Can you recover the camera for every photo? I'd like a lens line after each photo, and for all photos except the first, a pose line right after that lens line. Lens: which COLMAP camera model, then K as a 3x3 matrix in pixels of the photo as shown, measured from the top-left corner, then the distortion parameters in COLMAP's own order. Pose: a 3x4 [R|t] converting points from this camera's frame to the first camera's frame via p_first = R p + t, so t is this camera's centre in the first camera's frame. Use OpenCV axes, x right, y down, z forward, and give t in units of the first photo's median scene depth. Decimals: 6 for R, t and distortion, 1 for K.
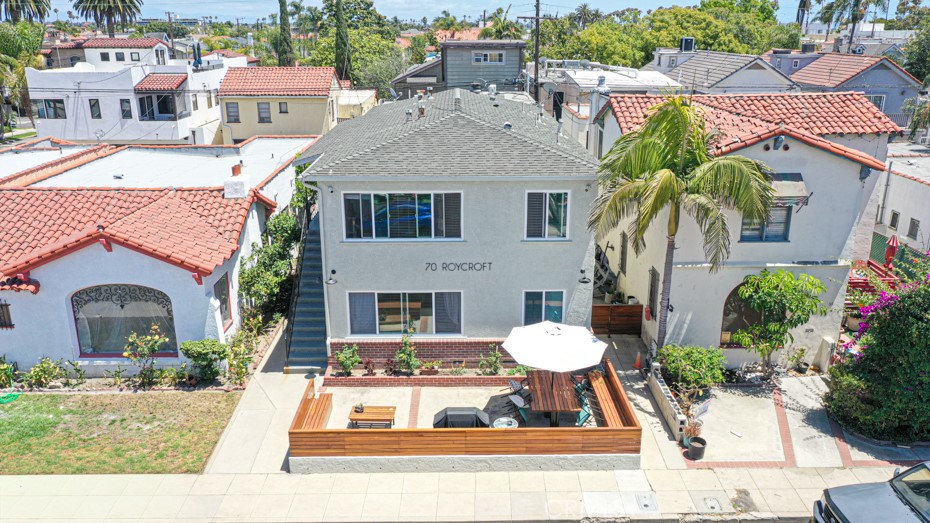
lens RADIAL K [[736.1, 0, 466.7], [0, 736.1, 258.7], [0, 0, 1]] dist [-0.003955, 0.000893]
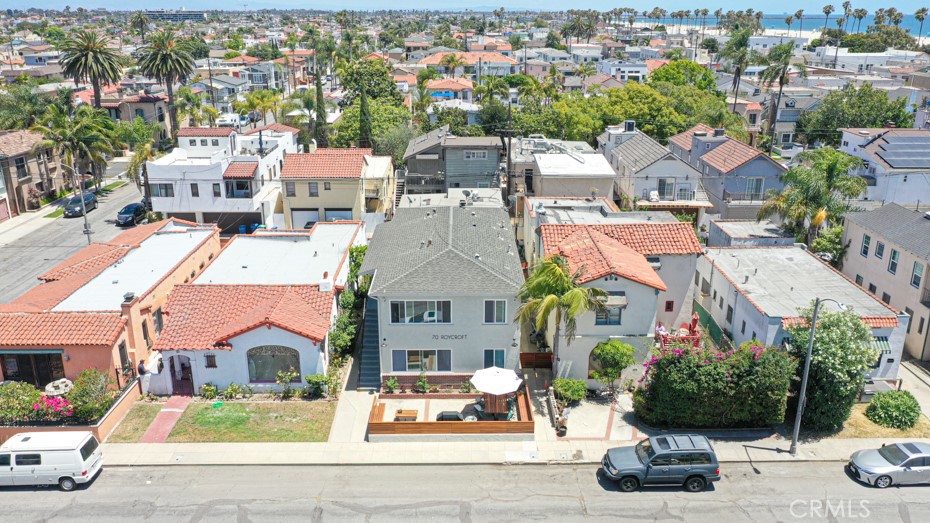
lens RADIAL K [[736.1, 0, 466.6], [0, 736.1, 262.3], [0, 0, 1]] dist [-0.003955, 0.000893]
pose [[0.999992, 0.002533, -0.003047, 0.038944], [-0.002460, 0.999718, 0.023608, -0.231935], [0.003106, -0.023600, 0.999717, -0.926328]]
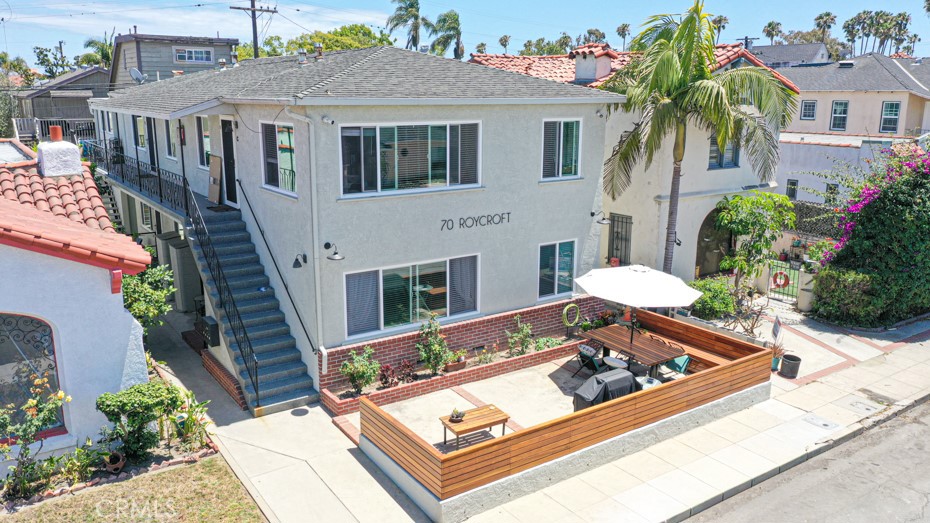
lens RADIAL K [[736.1, 0, 467.7], [0, 736.1, 263.5], [0, 0, 1]] dist [-0.003955, 0.000893]
pose [[0.828119, -0.123426, 0.546796, -0.452507], [0.163638, 0.986198, -0.025218, 0.073245], [-0.536136, 0.110360, 0.836886, 0.363284]]
